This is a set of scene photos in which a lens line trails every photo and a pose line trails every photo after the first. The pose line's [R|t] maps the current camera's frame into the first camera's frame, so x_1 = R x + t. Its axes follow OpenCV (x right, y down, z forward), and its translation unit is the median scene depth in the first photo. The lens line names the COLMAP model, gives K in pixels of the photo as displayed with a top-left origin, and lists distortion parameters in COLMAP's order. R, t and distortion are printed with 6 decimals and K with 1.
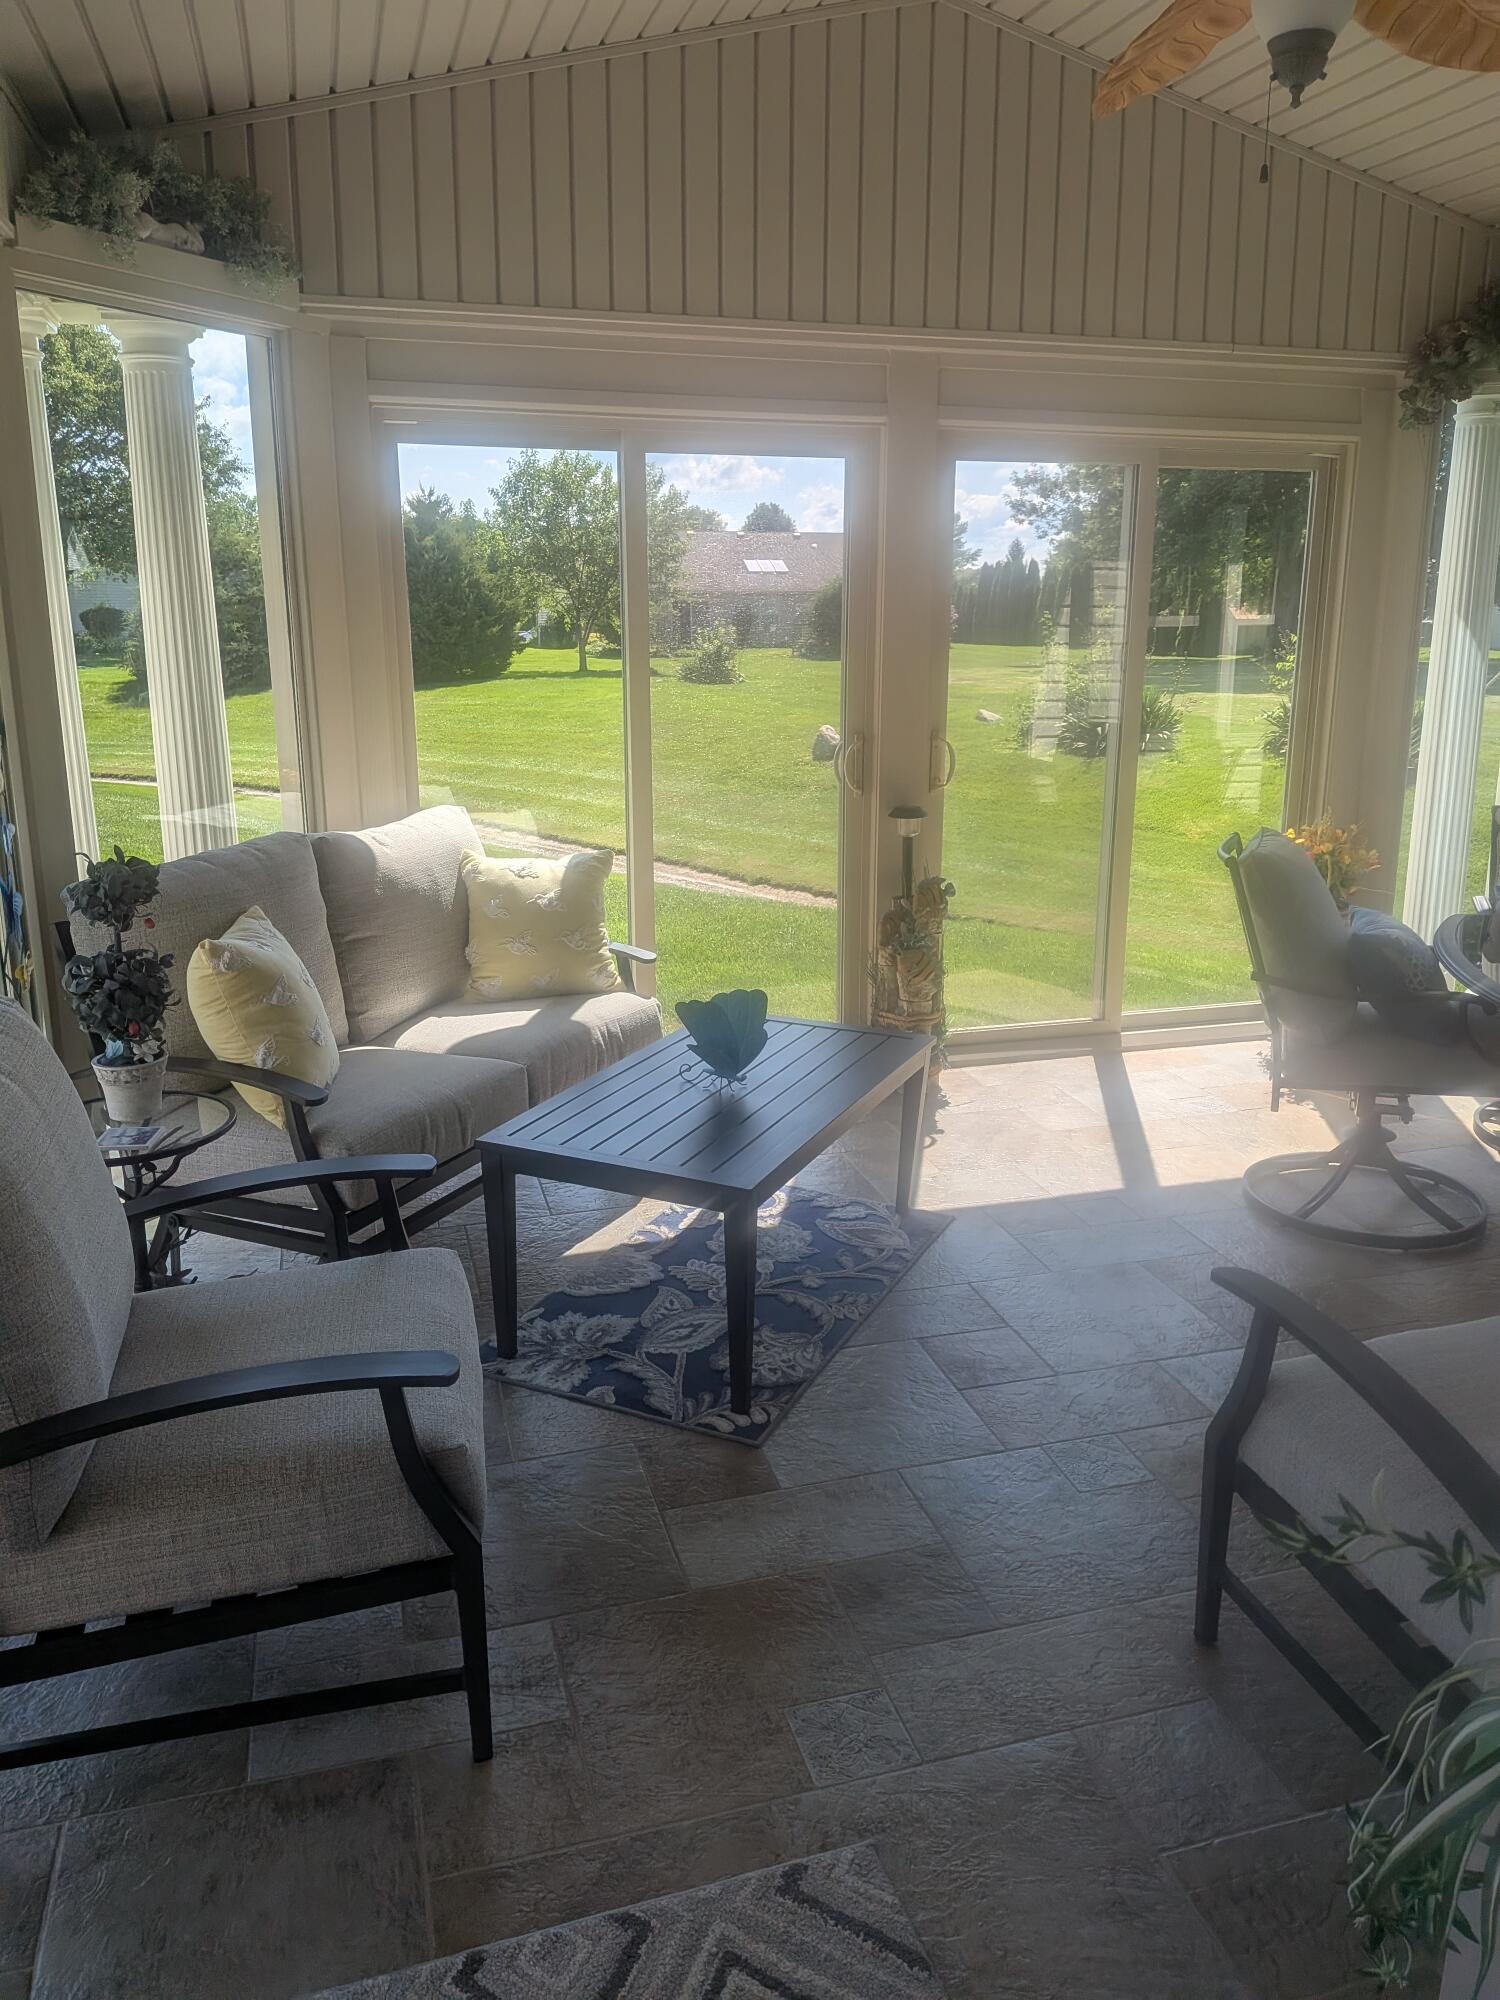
lens RADIAL K [[1463.3, 0, 733.5], [0, 1463.3, 971.9], [0, 0, 1]] dist [0.076480, -0.135488]
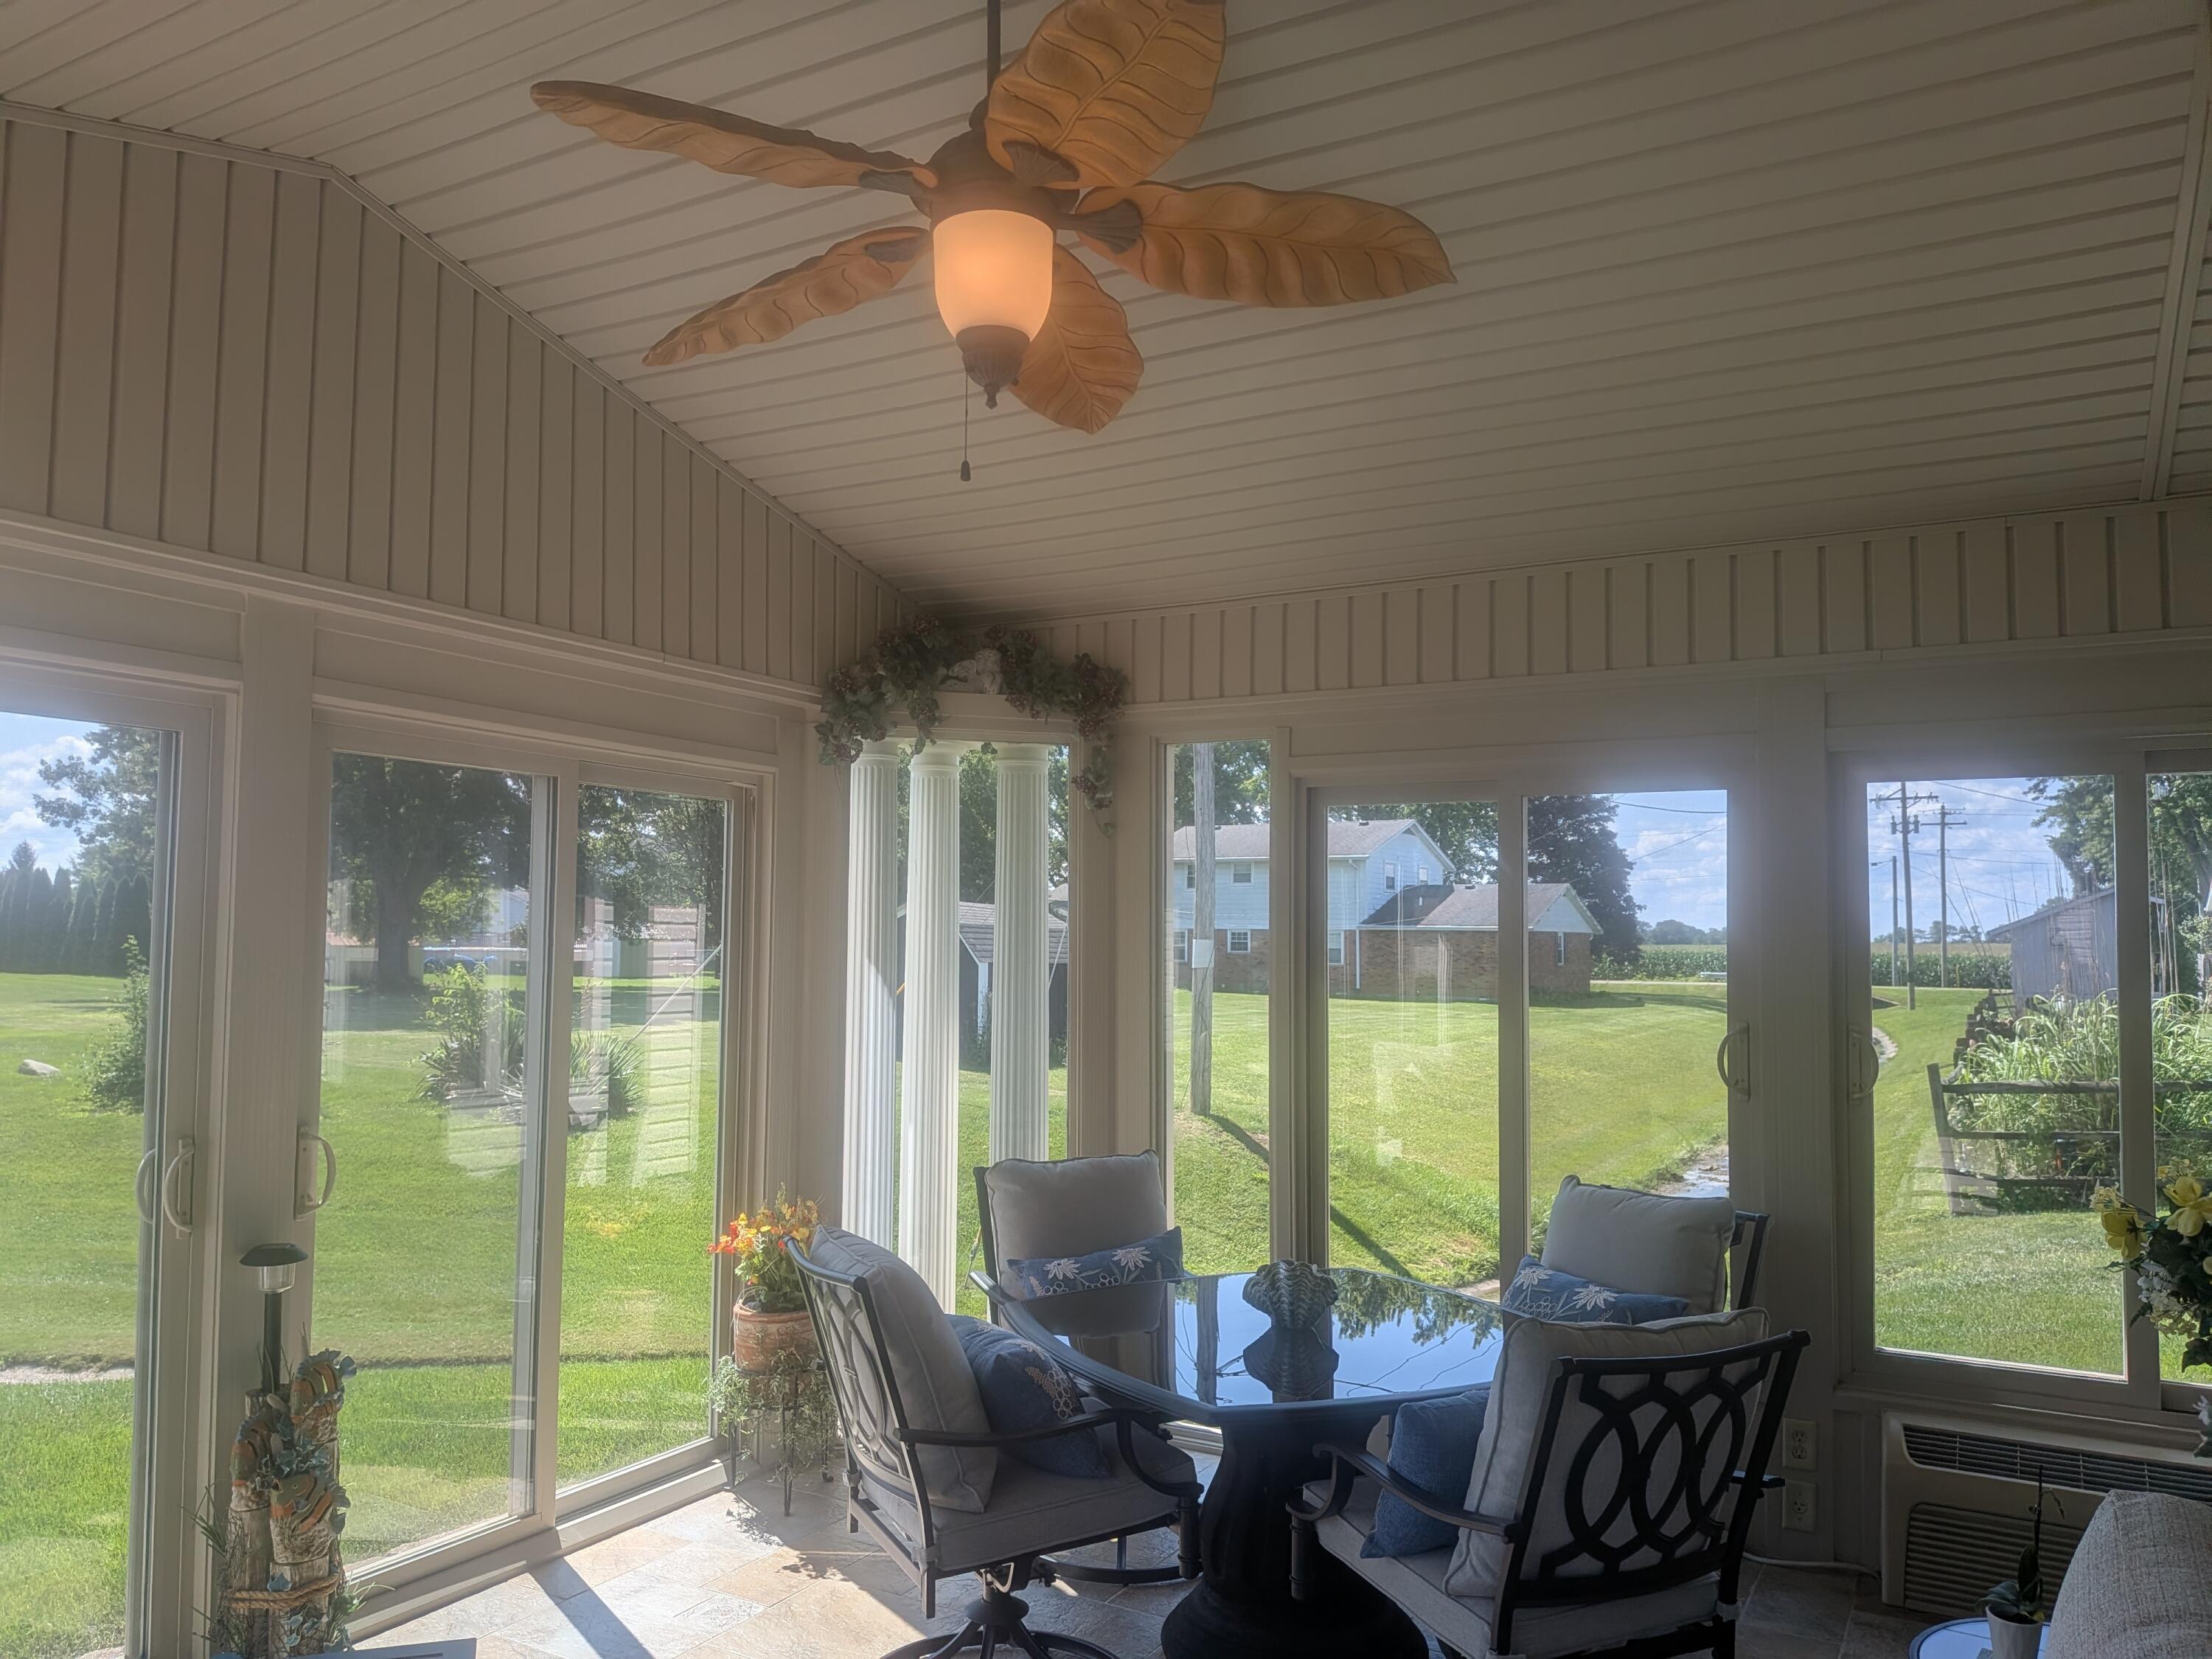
lens RADIAL K [[1610.9, 0, 1099.2], [0, 1610.9, 848.3], [0, 0, 1]] dist [0.075740, -0.133153]
pose [[0.713952, 0.050837, 0.698346, -0.119227], [0.153361, 0.961790, -0.226803, -0.057030], [-0.683193, 0.269025, 0.678876, 0.196338]]
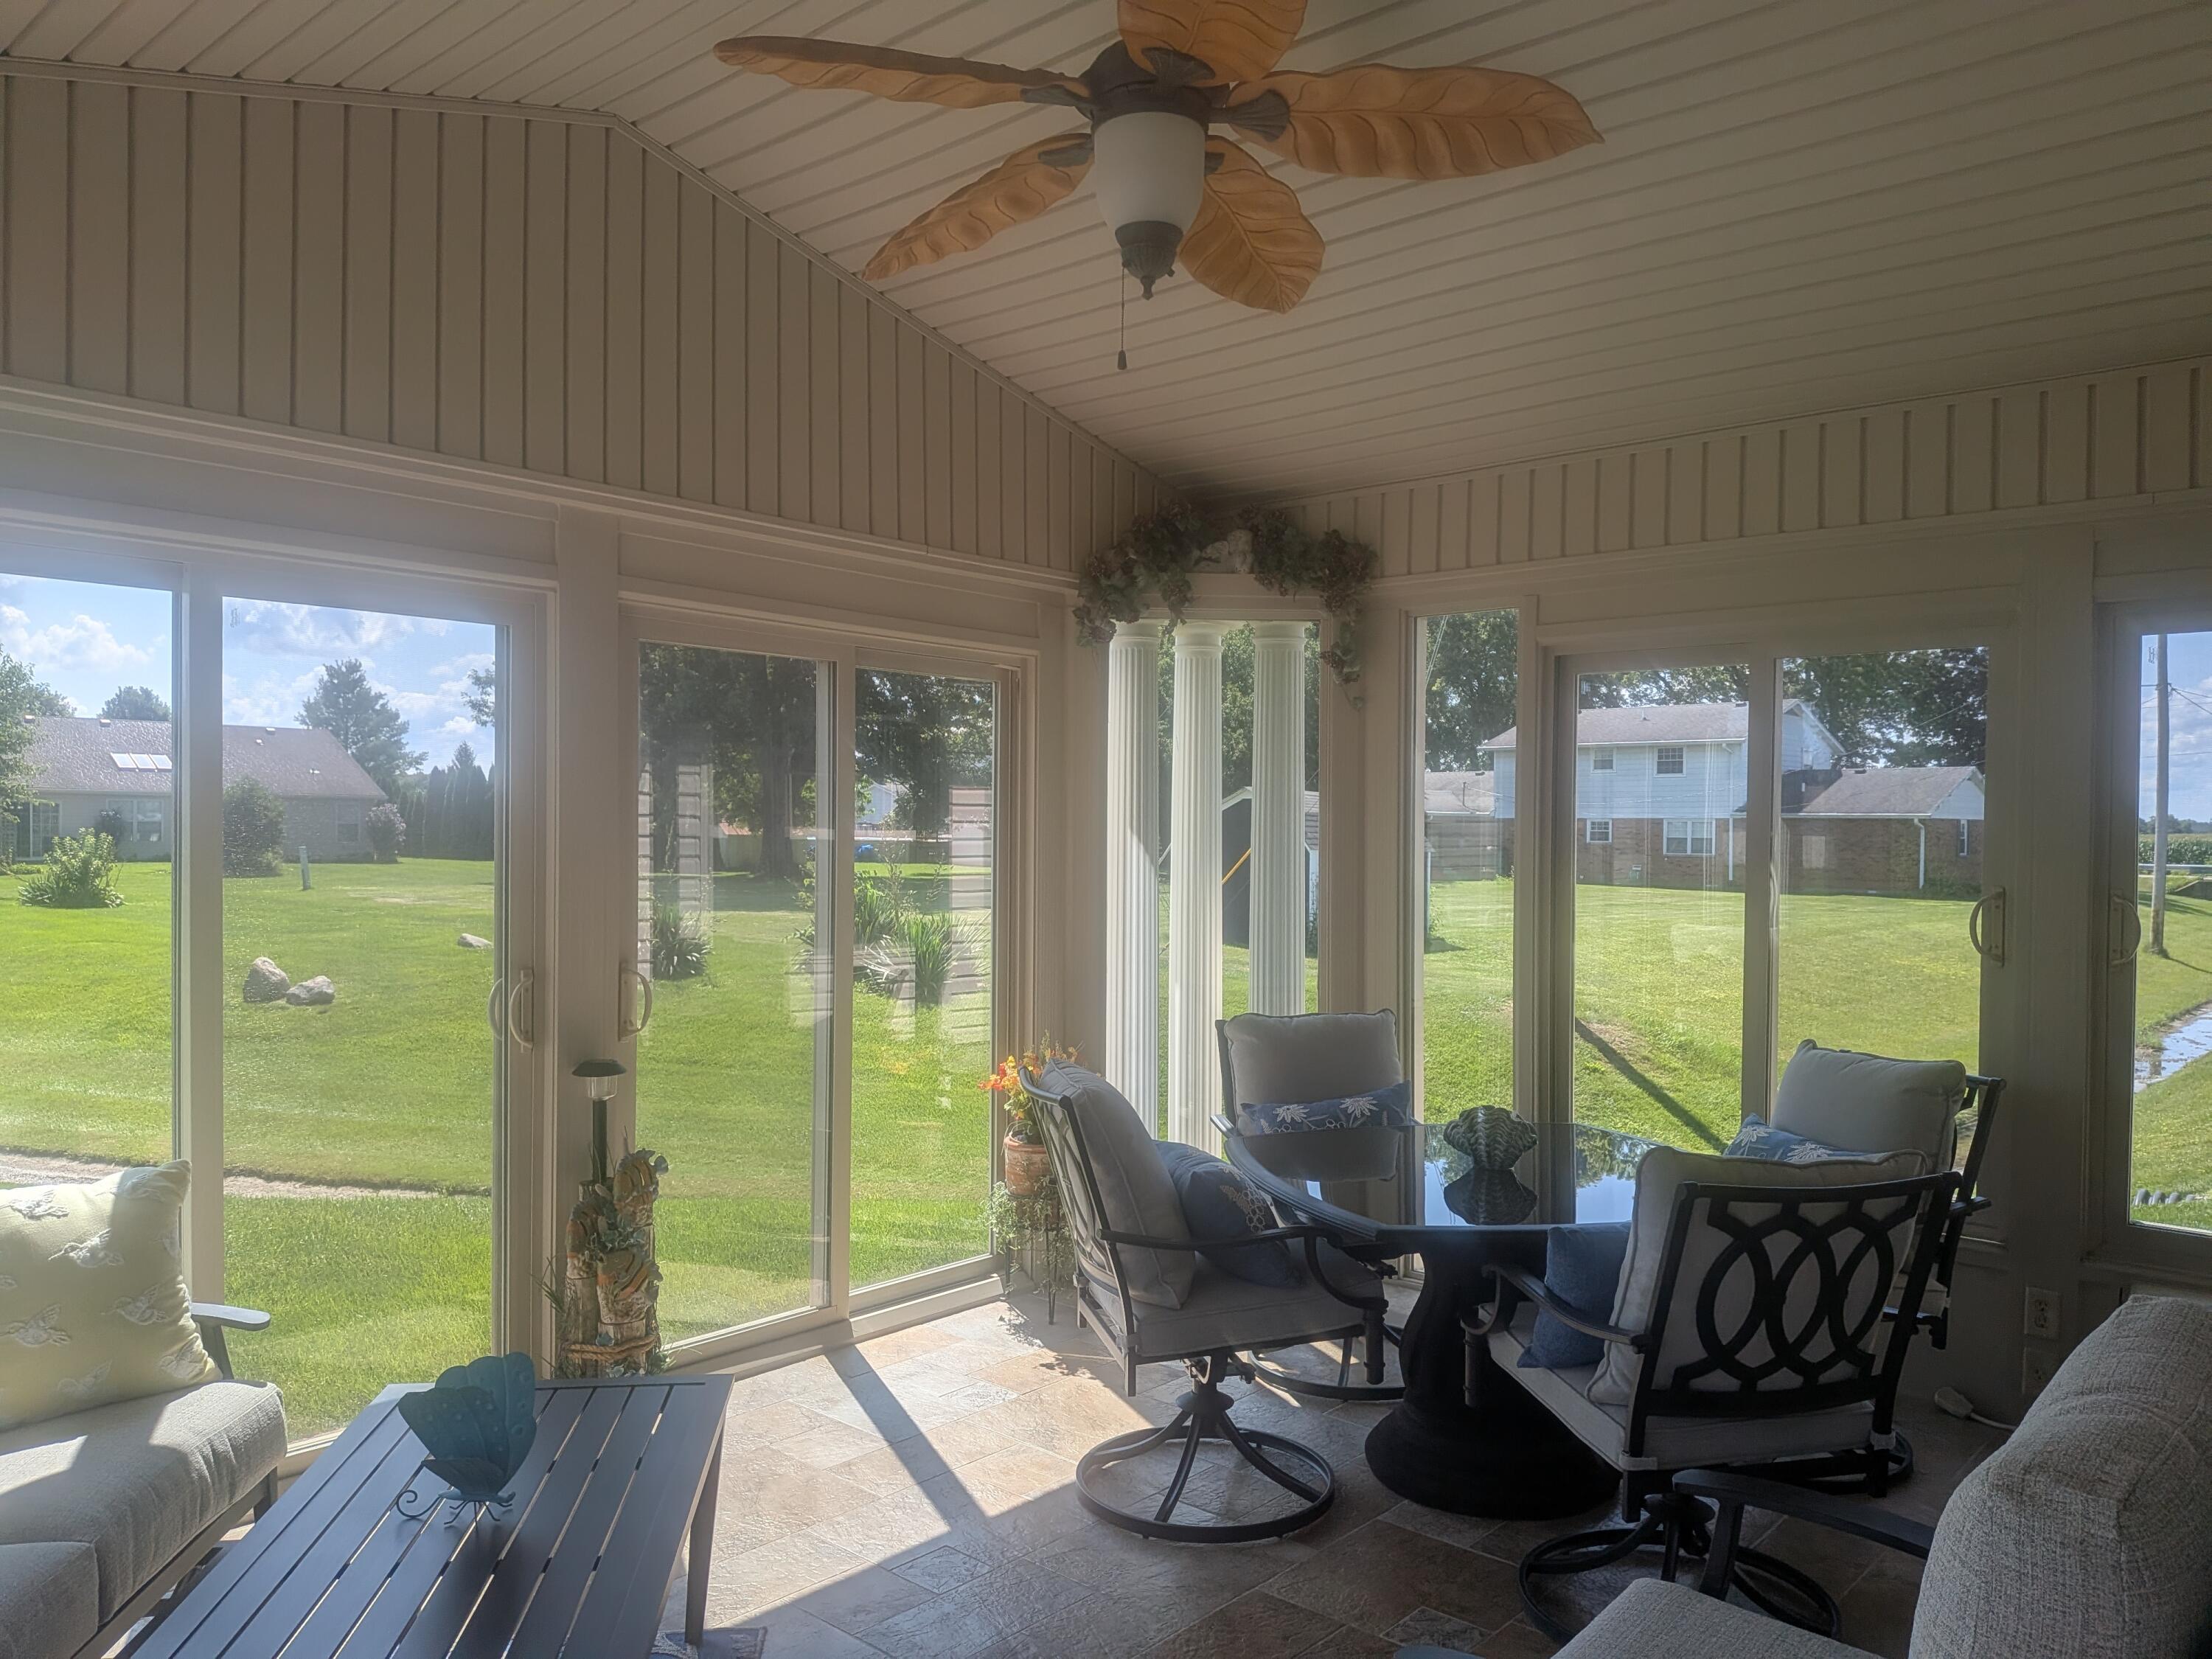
lens RADIAL K [[1613.5, 0, 1122.6], [0, 1613.5, 849.1], [0, 0, 1]] dist [0.094737, -0.167286]
pose [[0.840870, 0.003511, 0.541226, -0.101506], [0.117355, 0.975007, -0.188653, -0.025554], [-0.528361, 0.222148, 0.819442, 0.120962]]
